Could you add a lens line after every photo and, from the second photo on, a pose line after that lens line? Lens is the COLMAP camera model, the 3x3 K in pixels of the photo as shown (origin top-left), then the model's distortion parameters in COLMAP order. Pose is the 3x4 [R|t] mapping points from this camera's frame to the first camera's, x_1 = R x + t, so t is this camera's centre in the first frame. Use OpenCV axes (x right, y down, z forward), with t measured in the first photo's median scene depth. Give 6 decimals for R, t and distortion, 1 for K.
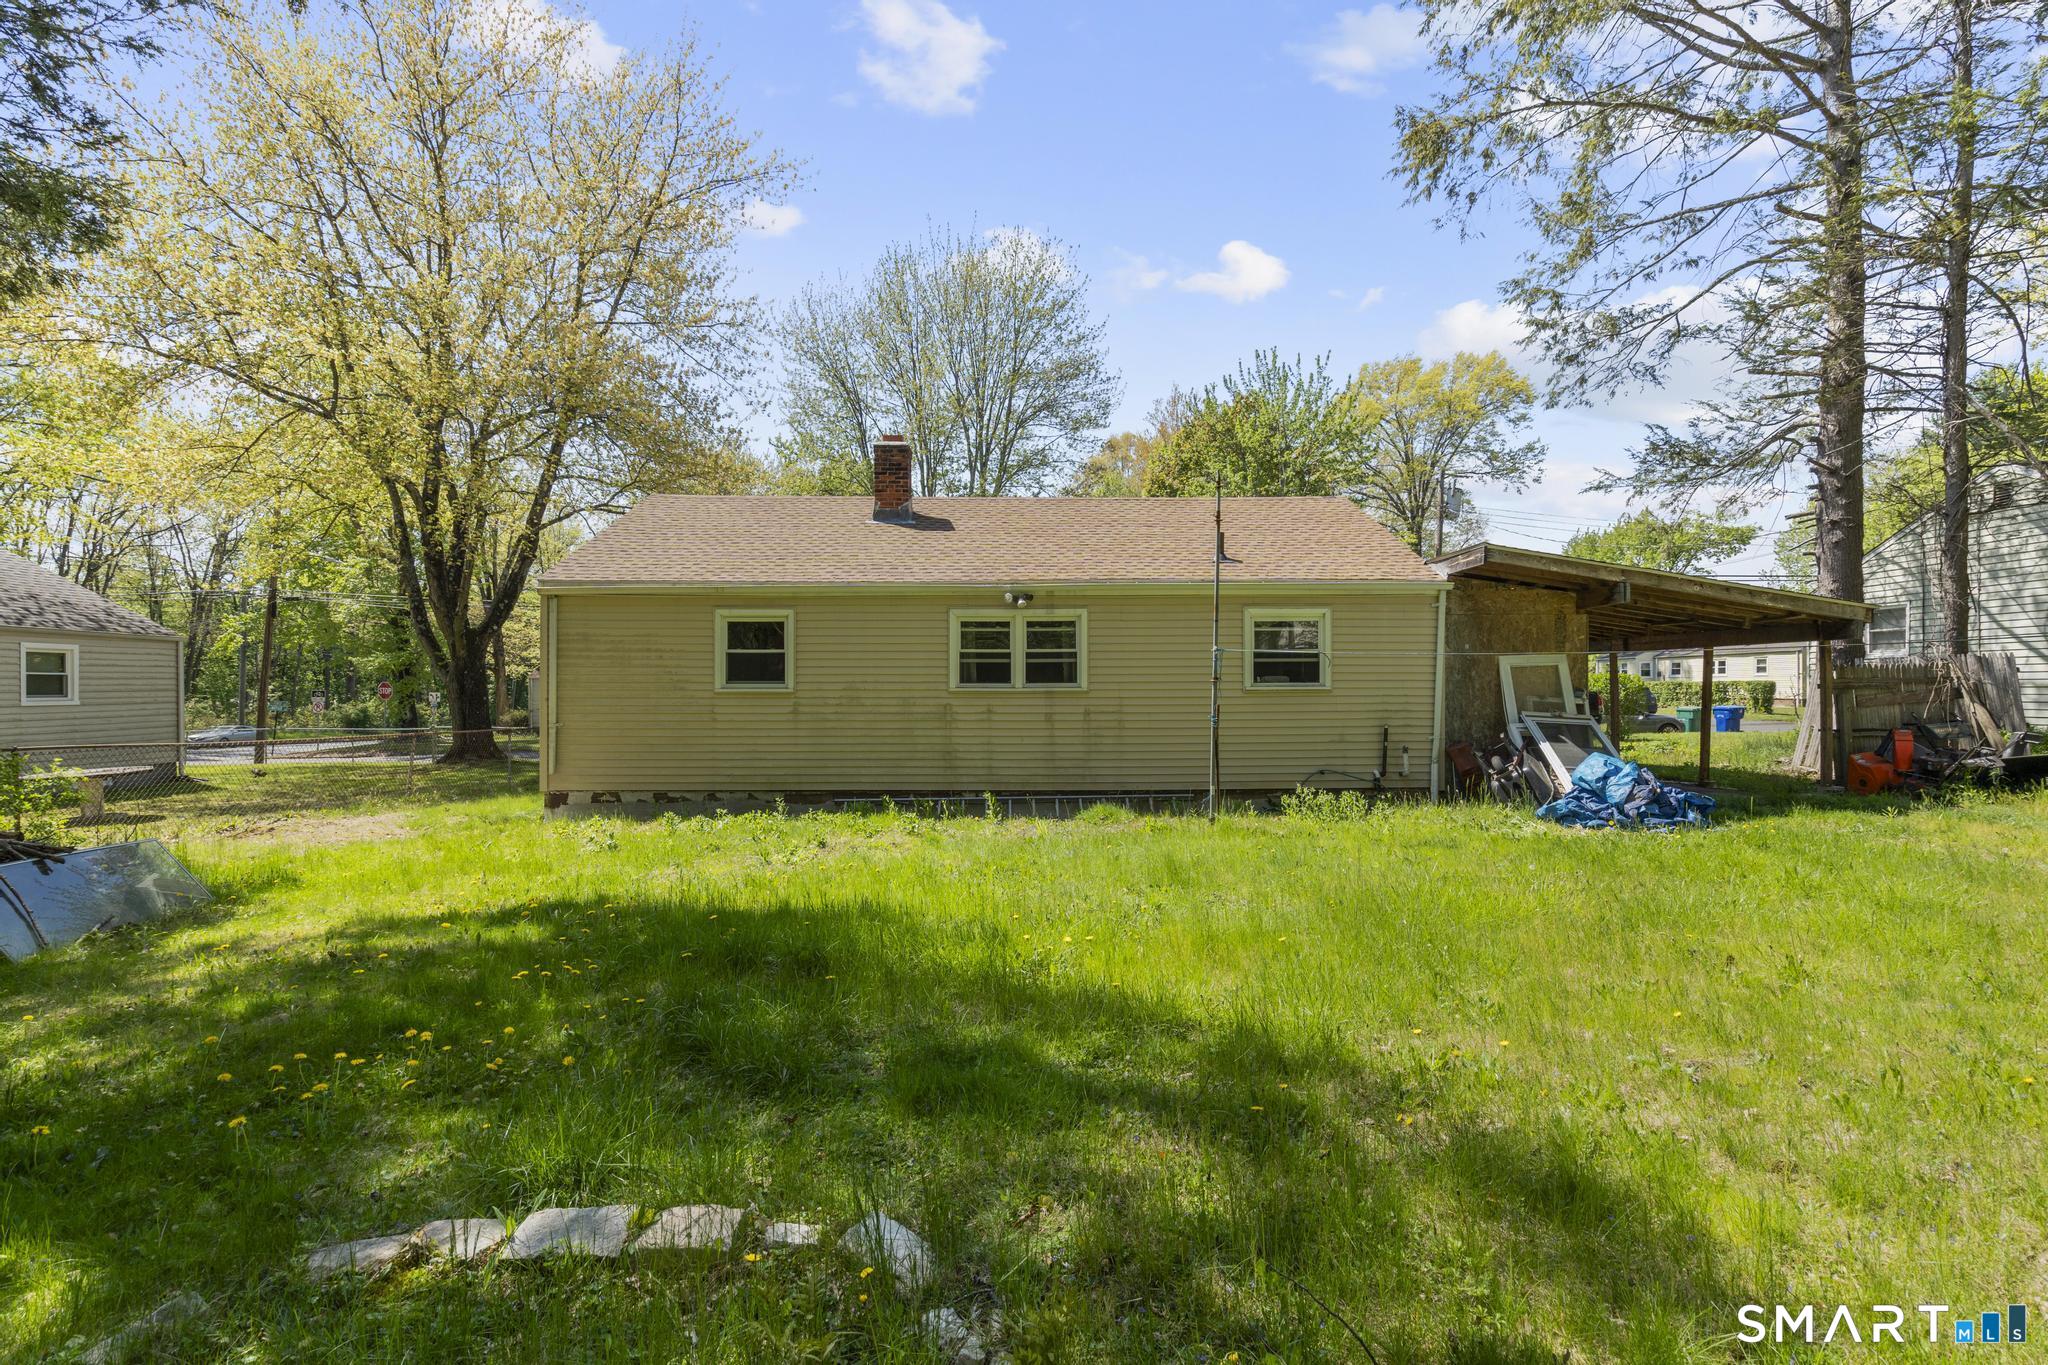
lens RADIAL K [[923.4, 0, 1021.3], [0, 923.4, 686.2], [0, 0, 1]] dist [-0.000176, -0.000033]
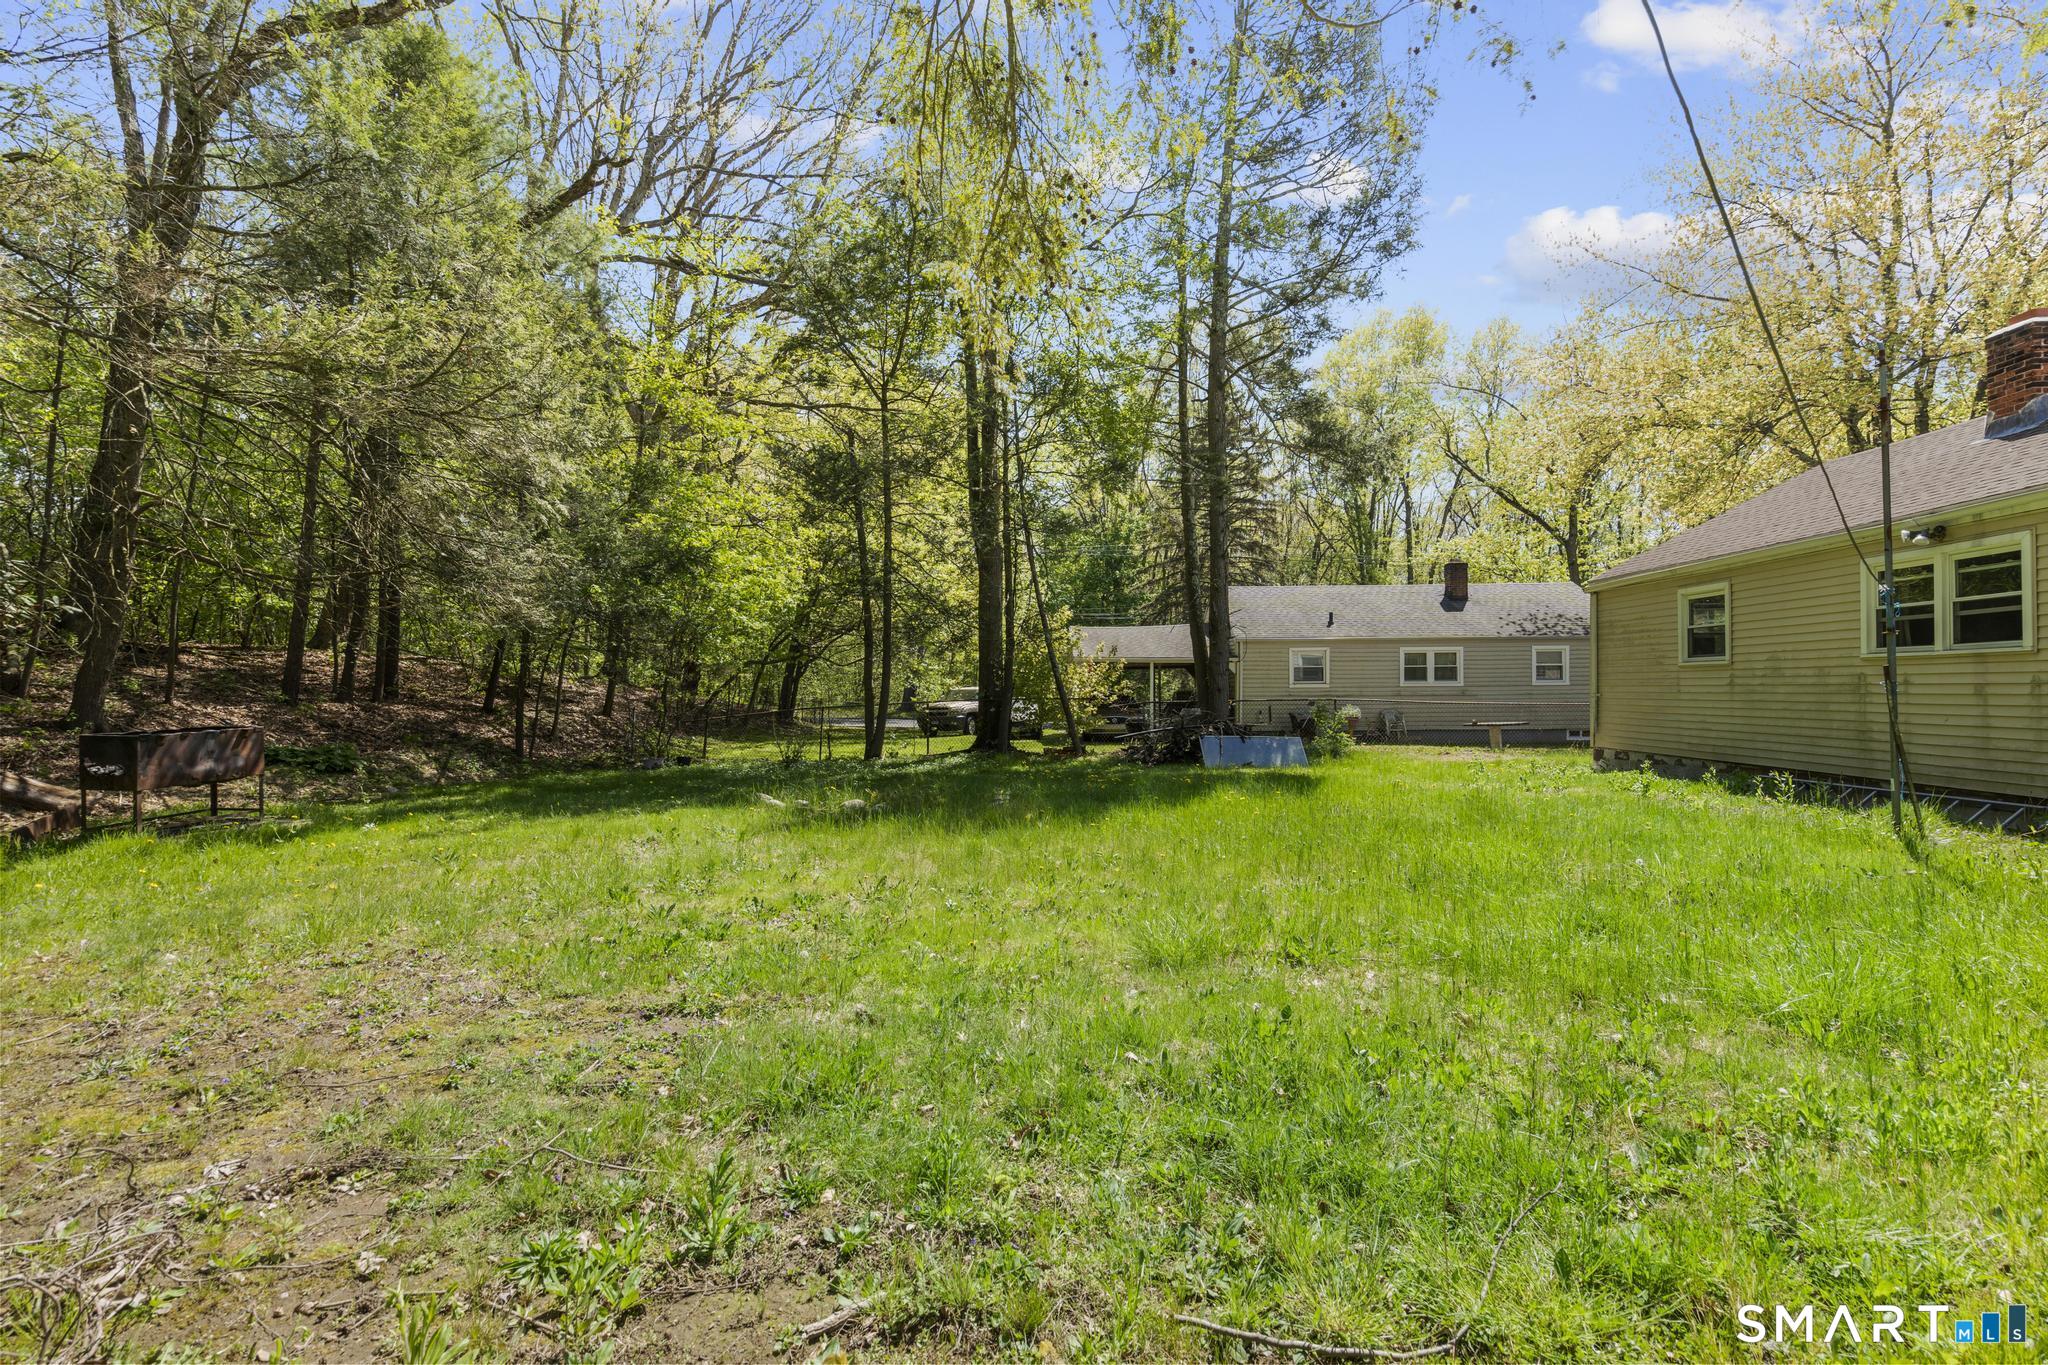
lens RADIAL K [[923.4, 0, 1022.4], [0, 923.4, 683.0], [0, 0, 1]] dist [-0.000176, -0.000033]
pose [[-0.067320, -0.005283, -0.997717, 0.793328], [0.003430, 0.999979, -0.005526, 0.029551], [0.997726, -0.003794, -0.067300, 0.304173]]
